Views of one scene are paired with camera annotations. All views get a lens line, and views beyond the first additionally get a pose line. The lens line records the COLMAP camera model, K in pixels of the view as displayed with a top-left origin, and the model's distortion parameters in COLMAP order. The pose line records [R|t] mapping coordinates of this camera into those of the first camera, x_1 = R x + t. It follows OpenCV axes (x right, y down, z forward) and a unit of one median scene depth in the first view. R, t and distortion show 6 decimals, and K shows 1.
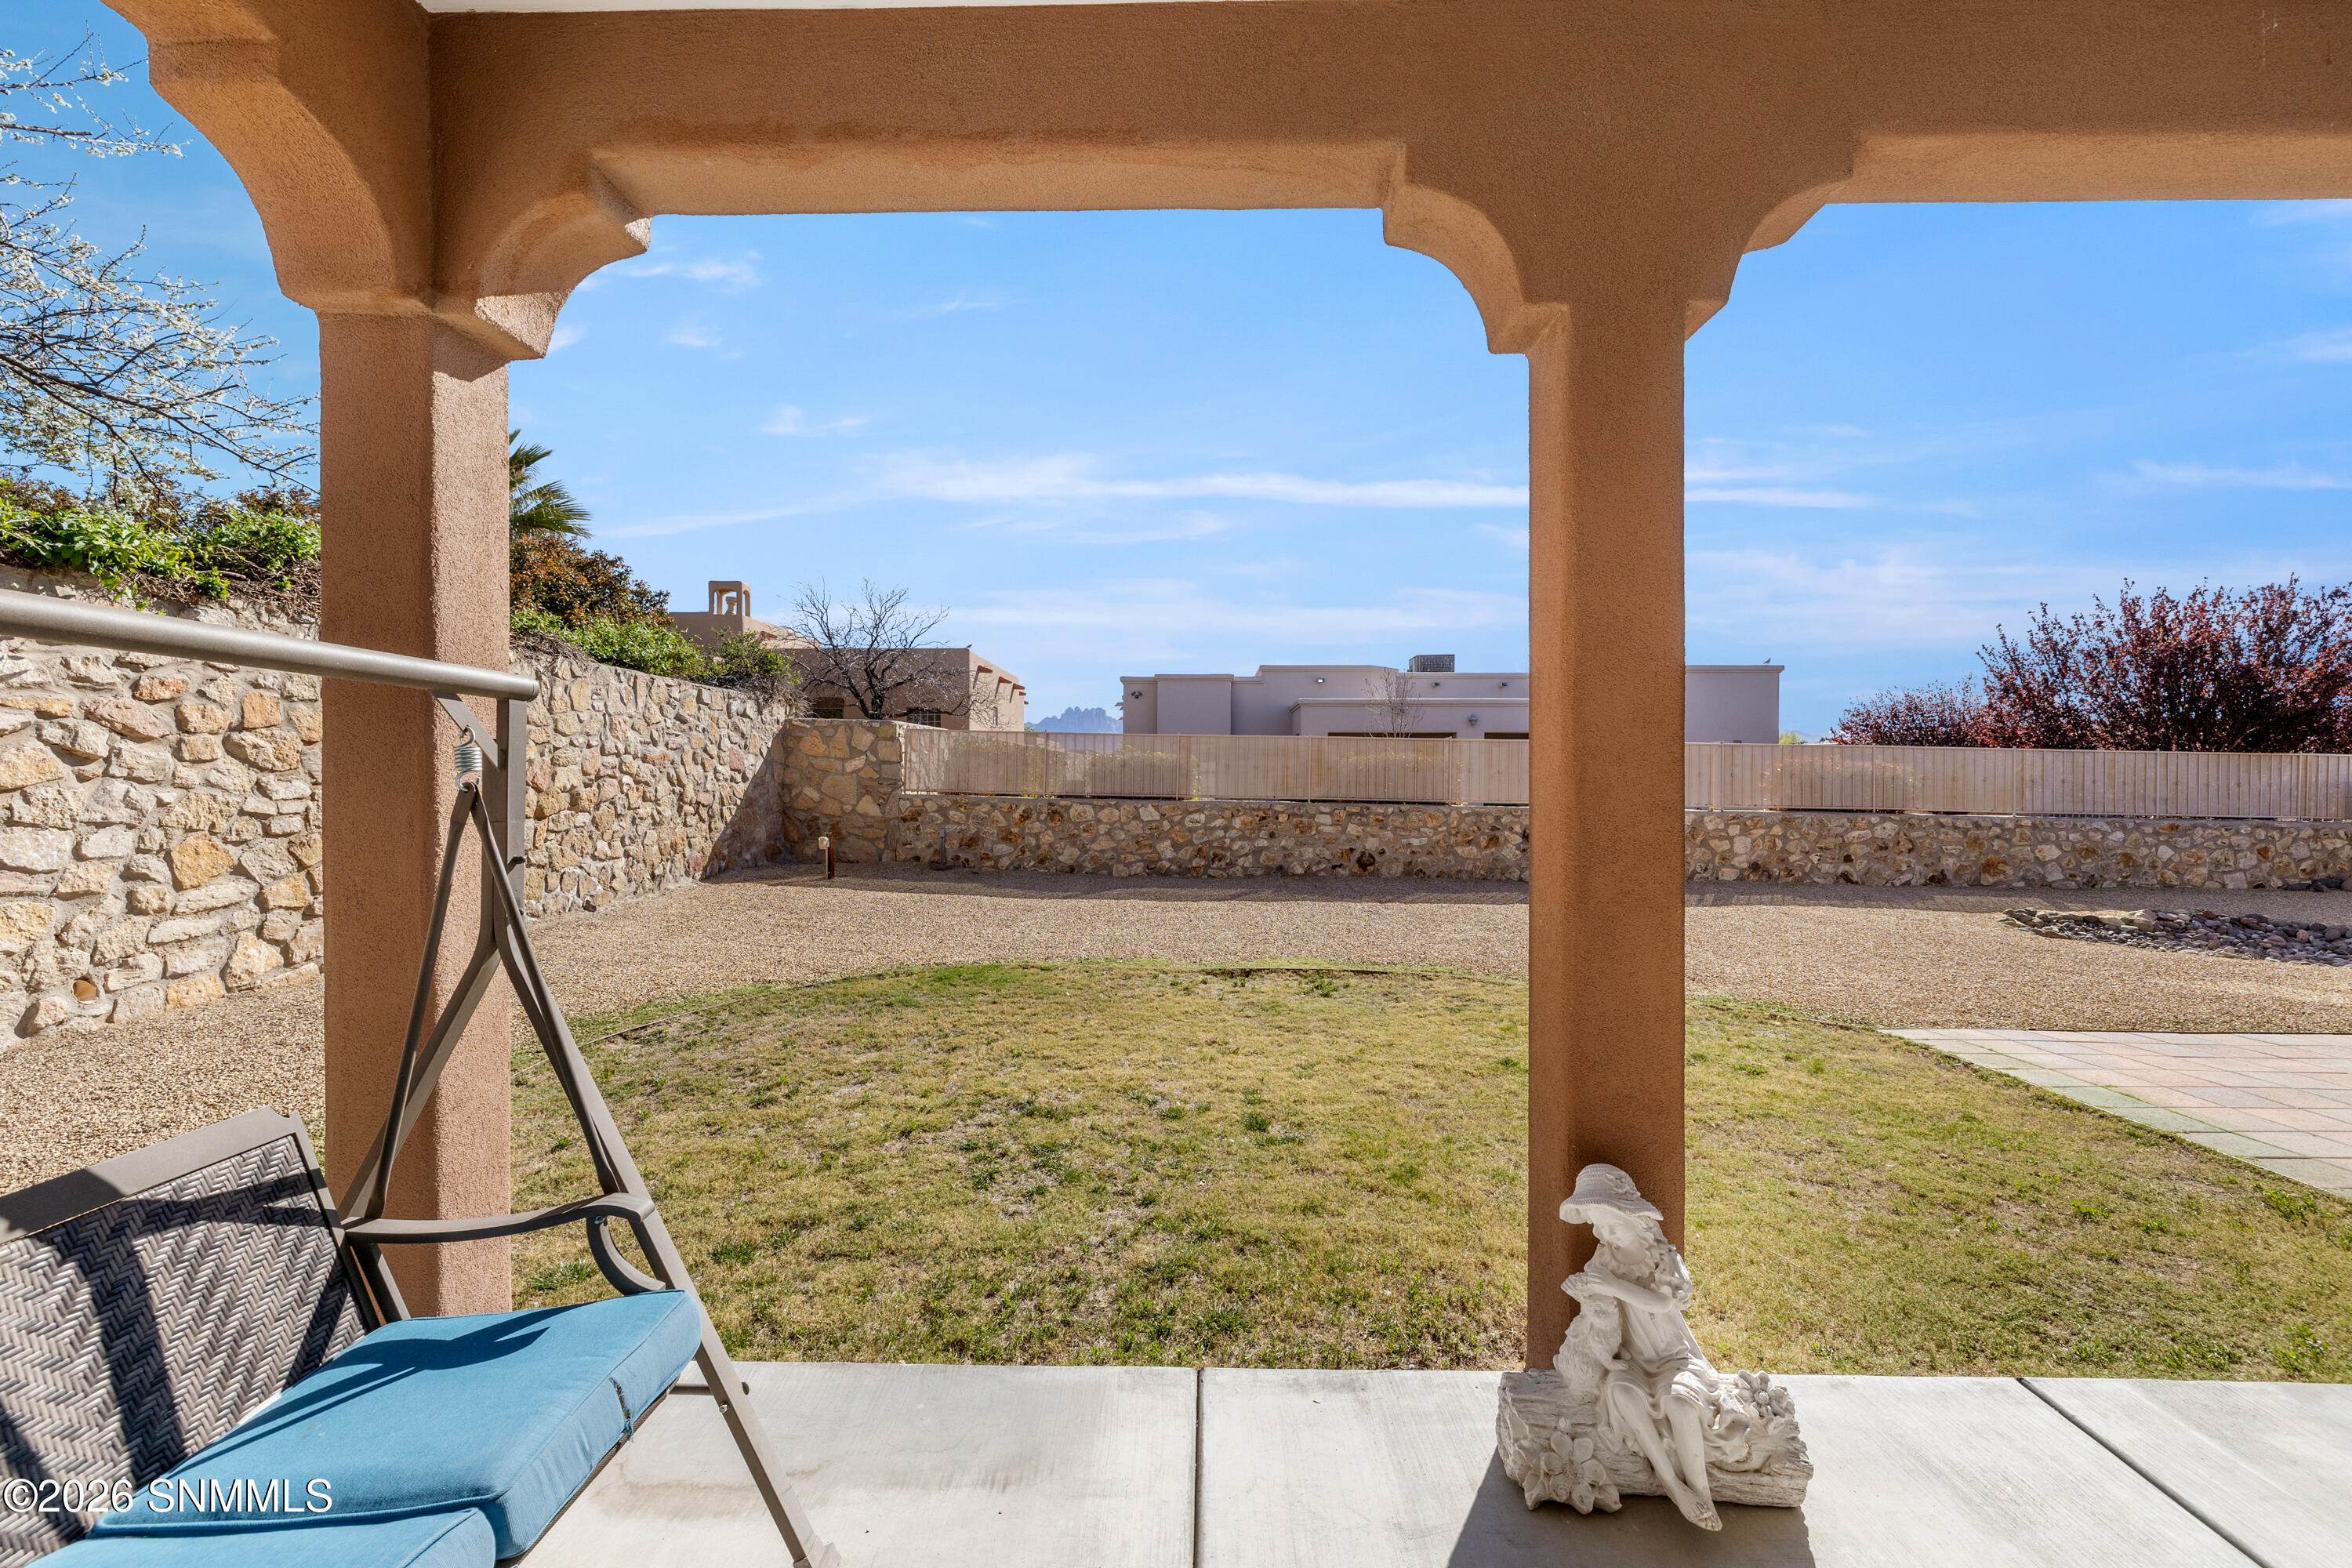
lens RADIAL K [[997.2, 0, 1176.8], [0, 997.2, 780.9], [0, 0, 1]] dist [0.002048, 0.000260]
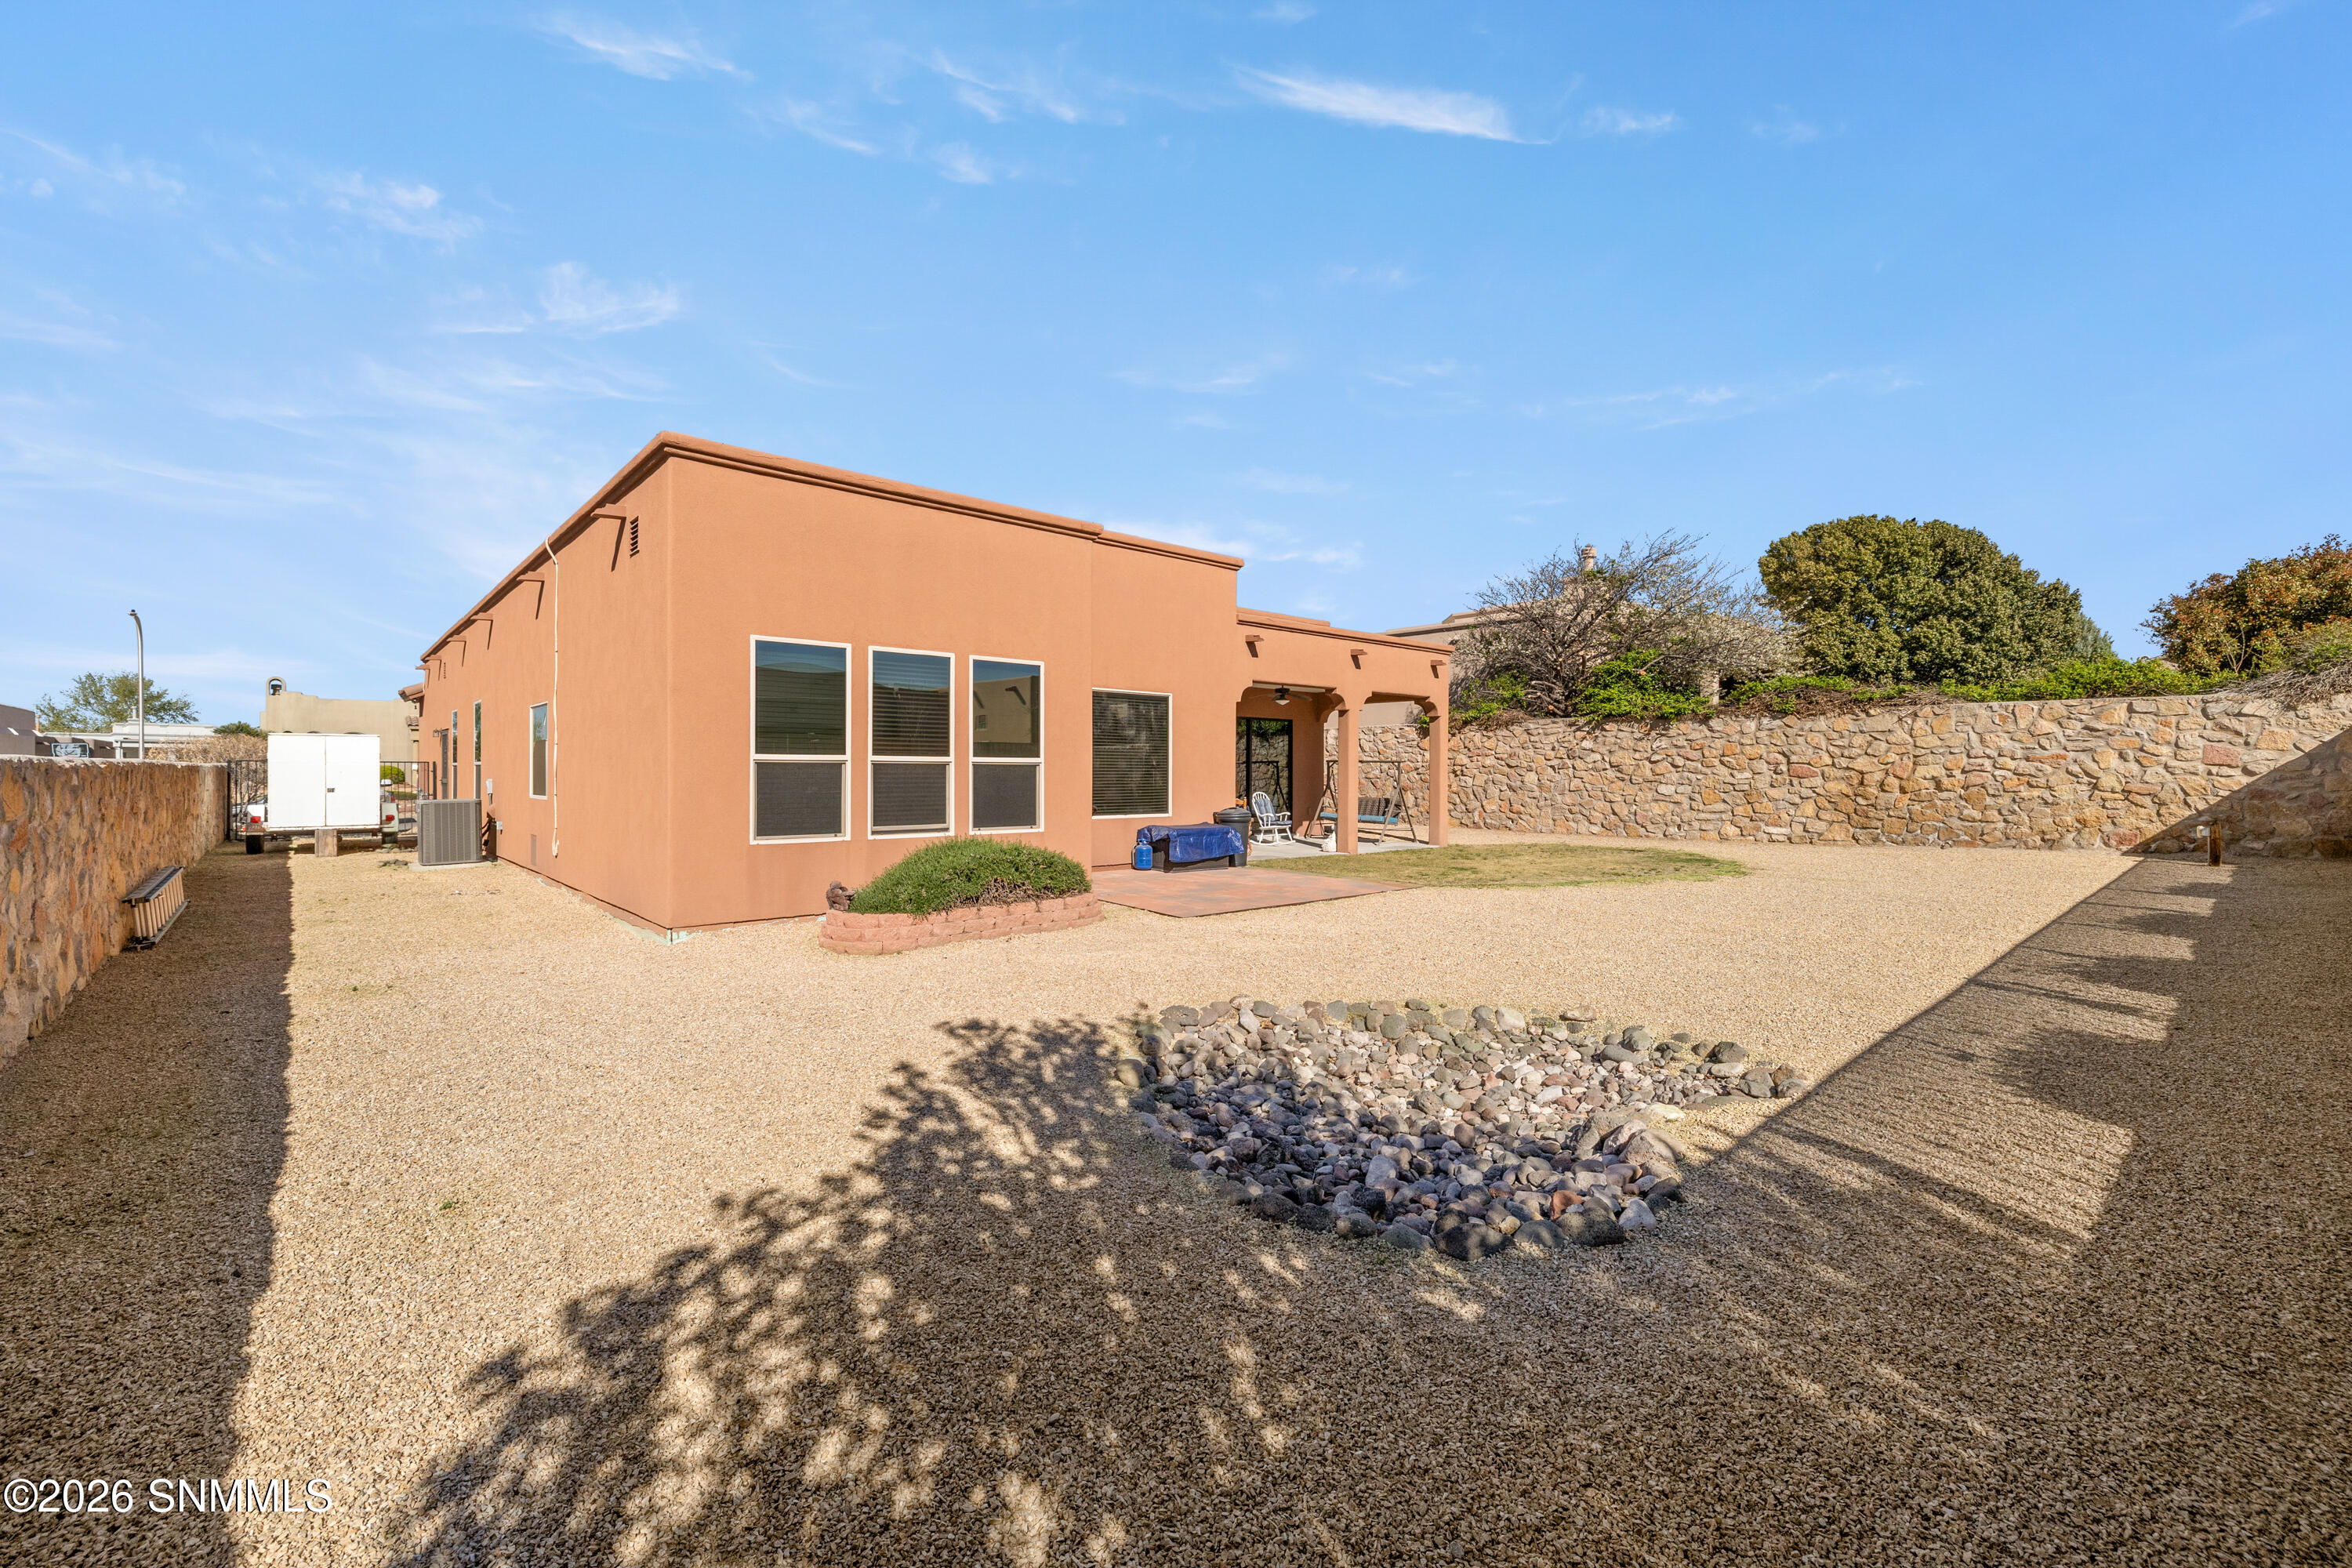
lens RADIAL K [[997.2, 0, 1180.5], [0, 997.2, 778.7], [0, 0, 1]] dist [0.002048, 0.000260]
pose [[-0.722449, 0.000755, -0.691424, 1.611036], [-0.005723, 0.999959, 0.007071, 0.004686], [0.691400, 0.009066, -0.722415, 1.366337]]
